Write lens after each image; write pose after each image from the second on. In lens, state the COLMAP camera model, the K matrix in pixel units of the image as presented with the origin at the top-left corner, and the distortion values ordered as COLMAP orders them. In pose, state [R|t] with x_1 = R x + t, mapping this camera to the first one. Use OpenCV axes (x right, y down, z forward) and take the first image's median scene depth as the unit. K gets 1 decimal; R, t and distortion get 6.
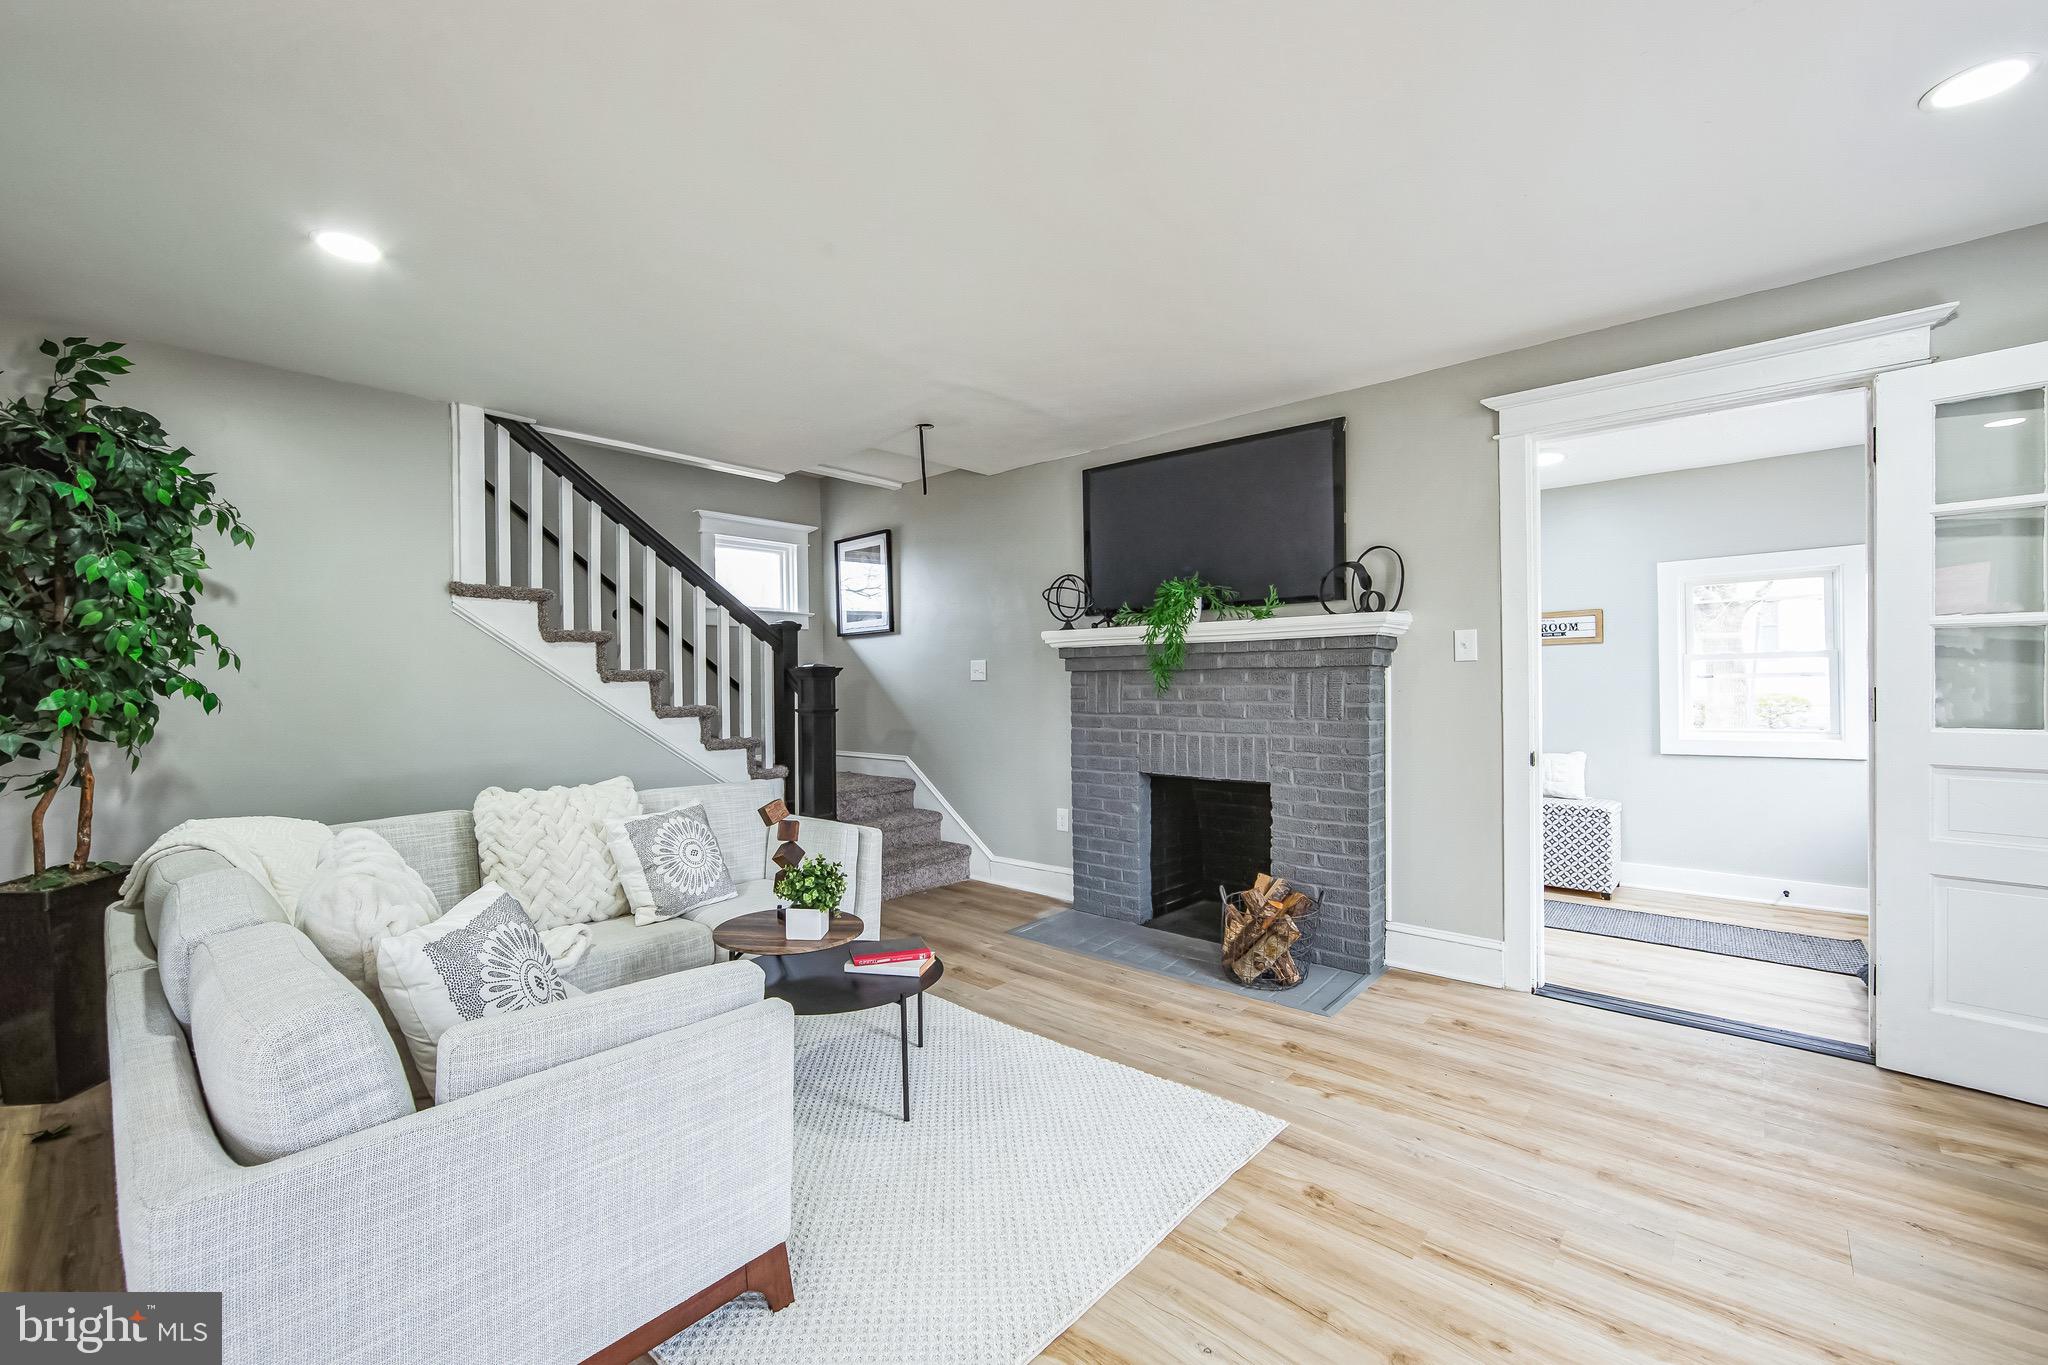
lens RADIAL K [[809.3, 0, 1061.0], [0, 809.3, 686.2], [0, 0, 1]] dist [-0.012541, -0.000047]
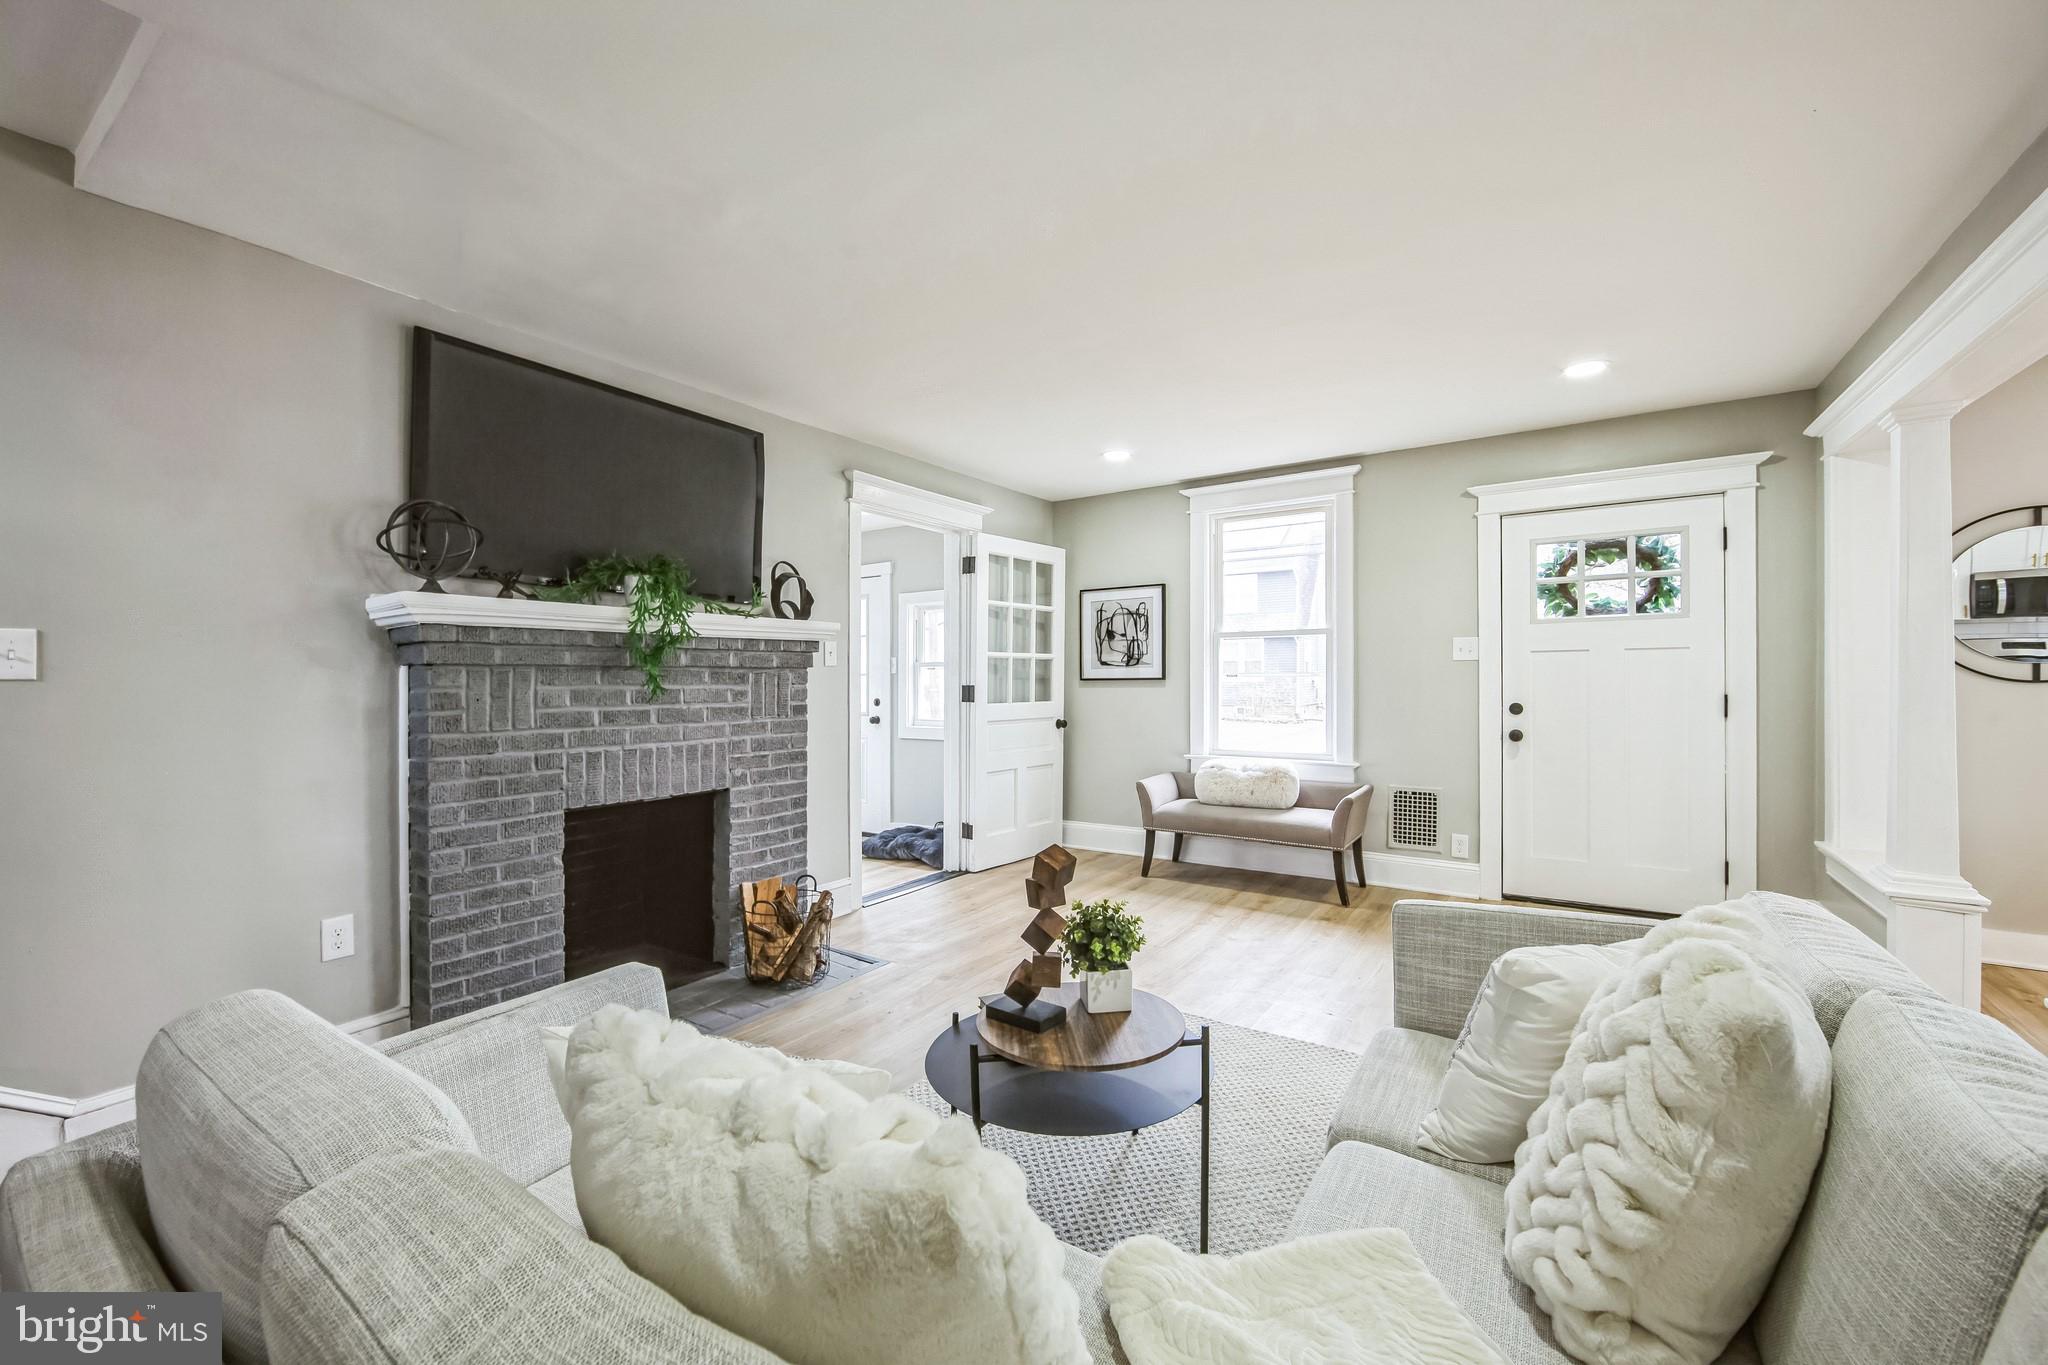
lens RADIAL K [[830.0, 0, 1009.5], [0, 830.0, 671.0], [0, 0, 1]] dist [-0.014655, 0.000133]
pose [[-0.104111, 0.019457, 0.994375, -0.746056], [0.013096, 0.999749, -0.018191, 0.004078], [-0.994479, 0.011129, -0.104340, 0.771431]]
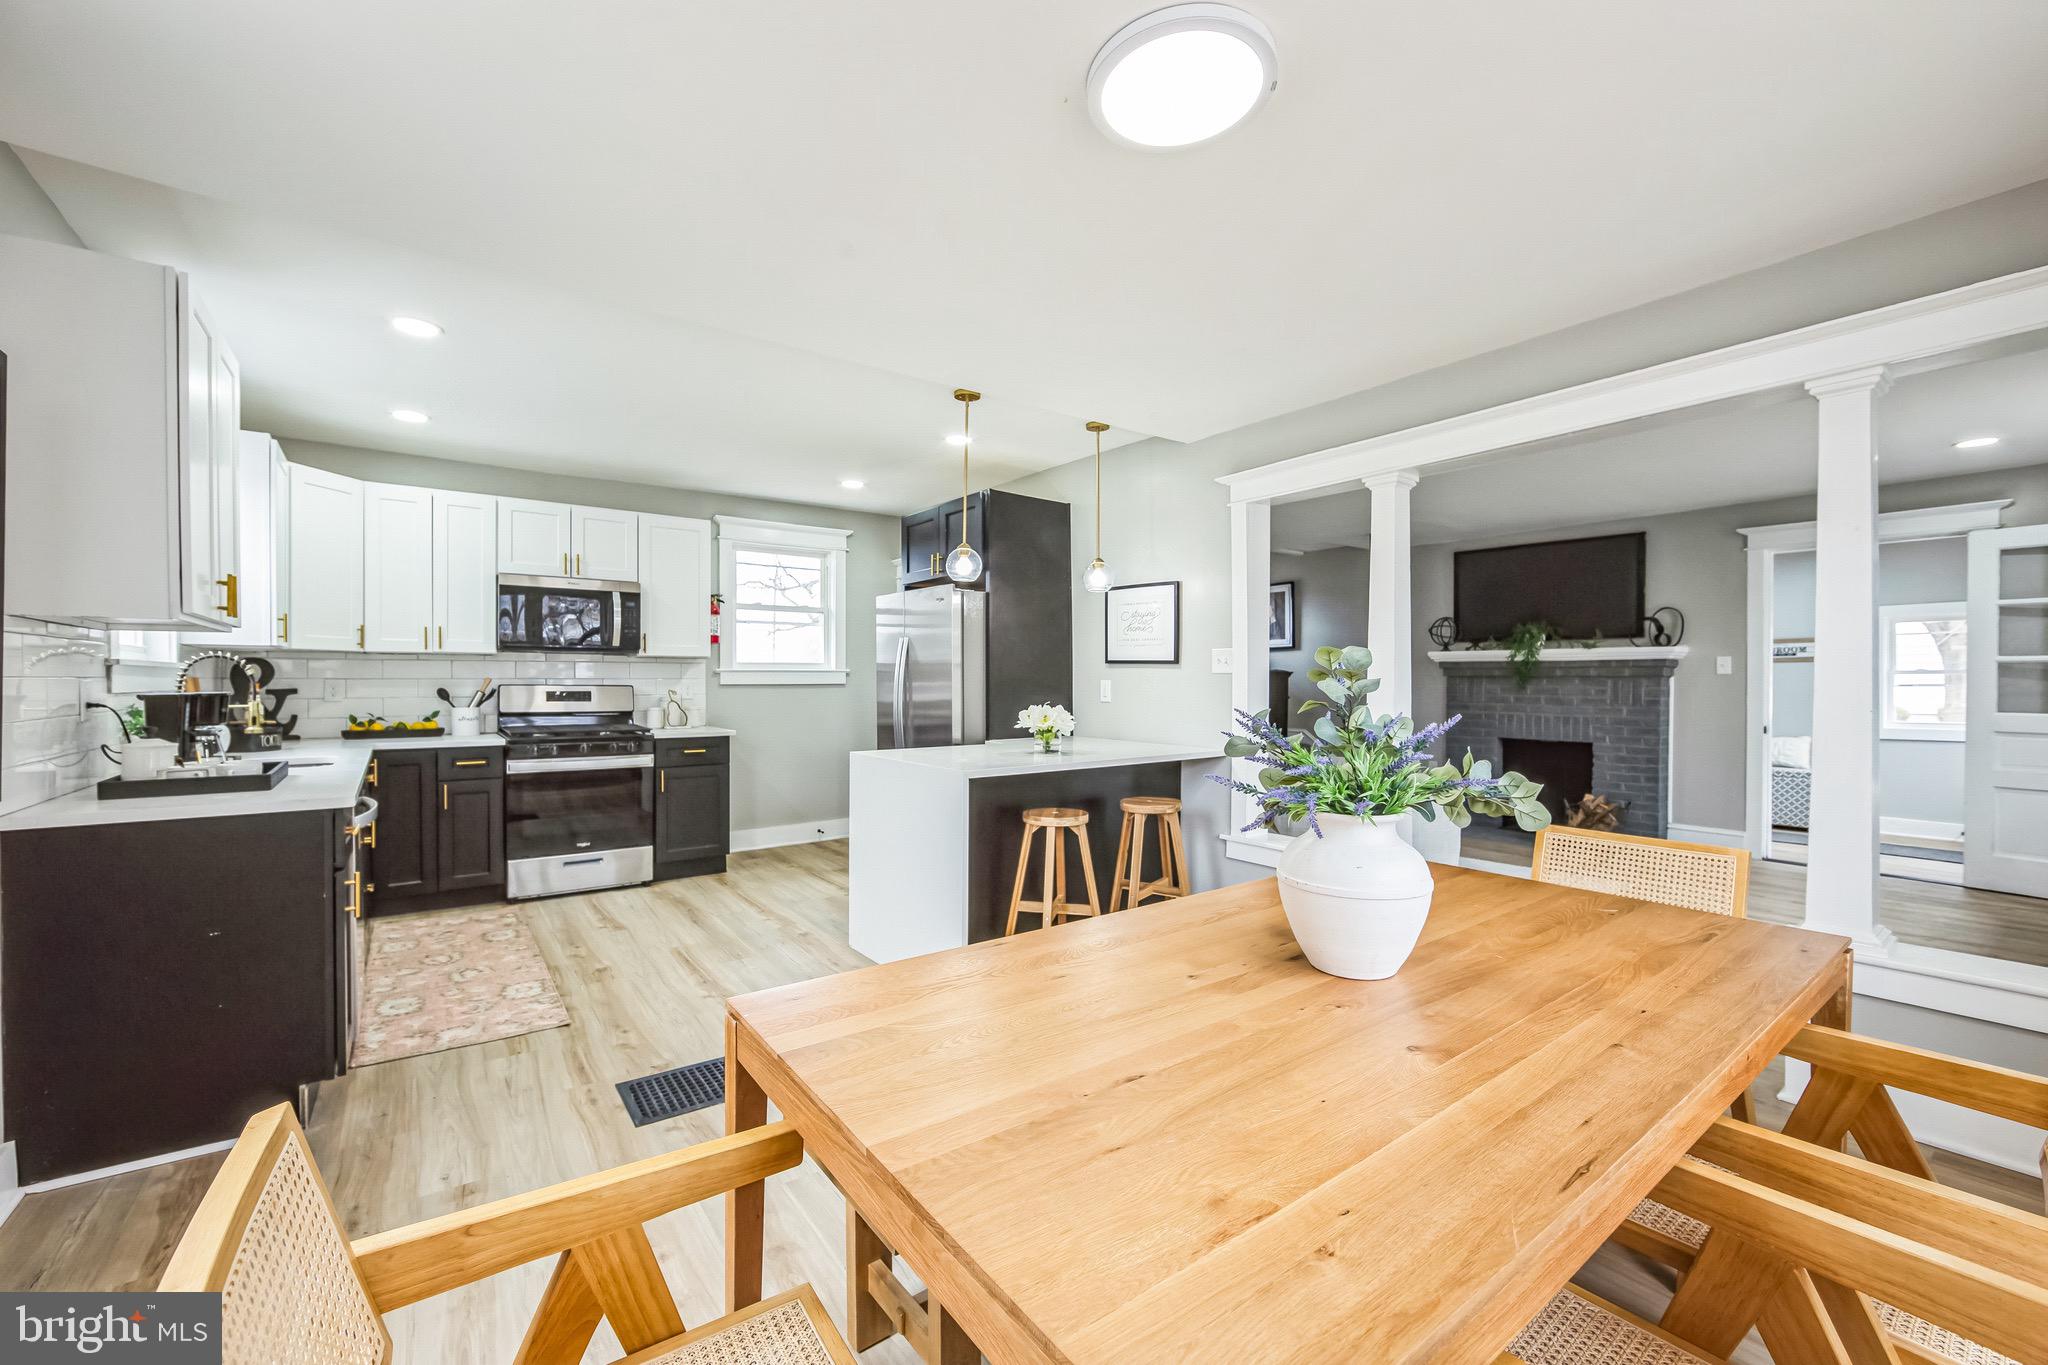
lens RADIAL K [[833.9, 0, 1024.9], [0, 833.9, 686.5], [0, 0, 1]] dist [-0.018445, 0.000274]
pose [[0.978371, 0.018797, -0.206000, -0.569645], [-0.018617, 0.999823, 0.002810, 0.016743], [0.206016, 0.001086, 0.978548, -0.987085]]
